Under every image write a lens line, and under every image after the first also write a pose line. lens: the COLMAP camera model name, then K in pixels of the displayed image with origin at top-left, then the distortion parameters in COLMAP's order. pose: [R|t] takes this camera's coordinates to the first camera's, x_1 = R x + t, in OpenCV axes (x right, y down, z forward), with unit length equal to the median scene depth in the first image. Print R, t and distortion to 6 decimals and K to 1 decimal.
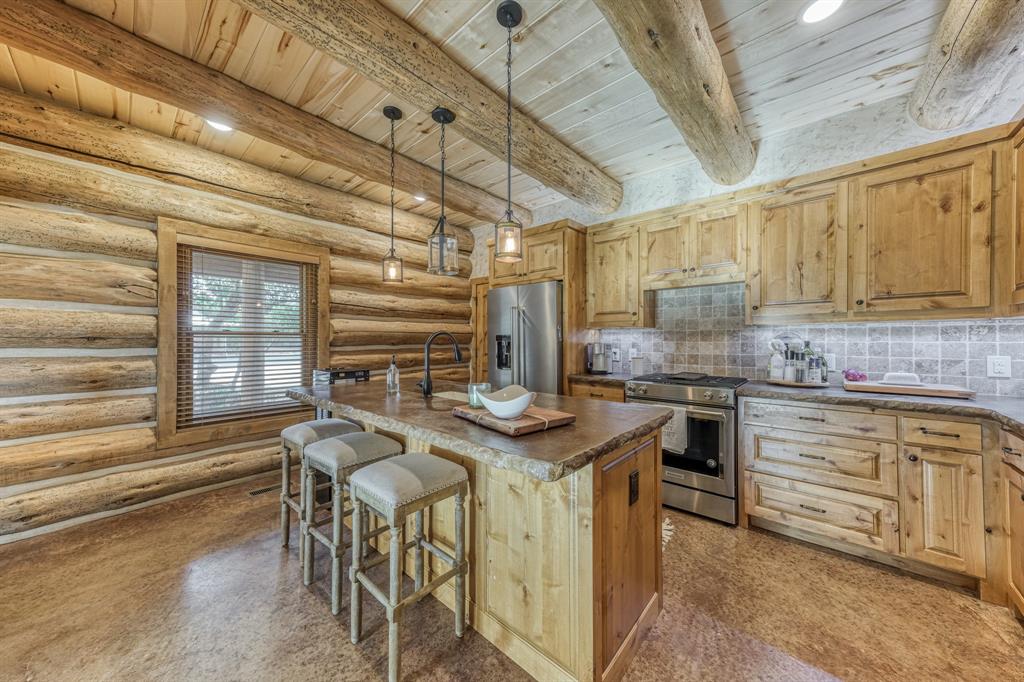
lens RADIAL K [[351.7, 0, 516.5], [0, 351.7, 344.0], [0, 0, 1]] dist [0.007060, 0.002718]
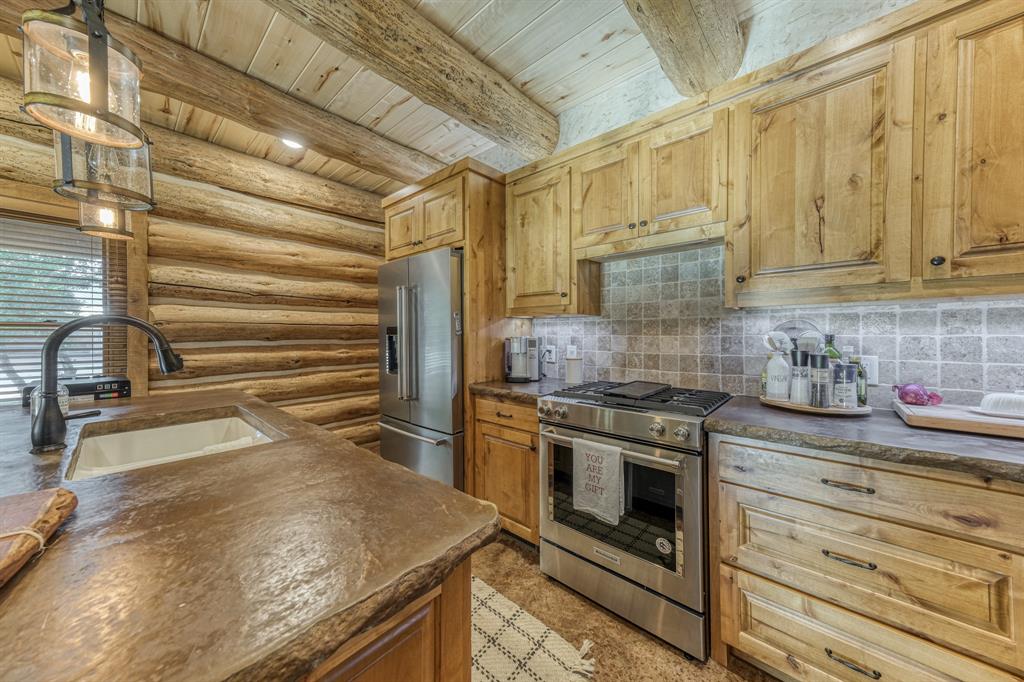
lens RADIAL K [[351.7, 0, 502.9], [0, 351.7, 337.6], [0, 0, 1]] dist [0.007060, 0.002718]
pose [[0.999667, -0.001495, -0.025775, 0.260288], [0.001482, 0.999999, -0.000557, -0.003179], [0.025776, 0.000519, 0.999668, 0.352766]]
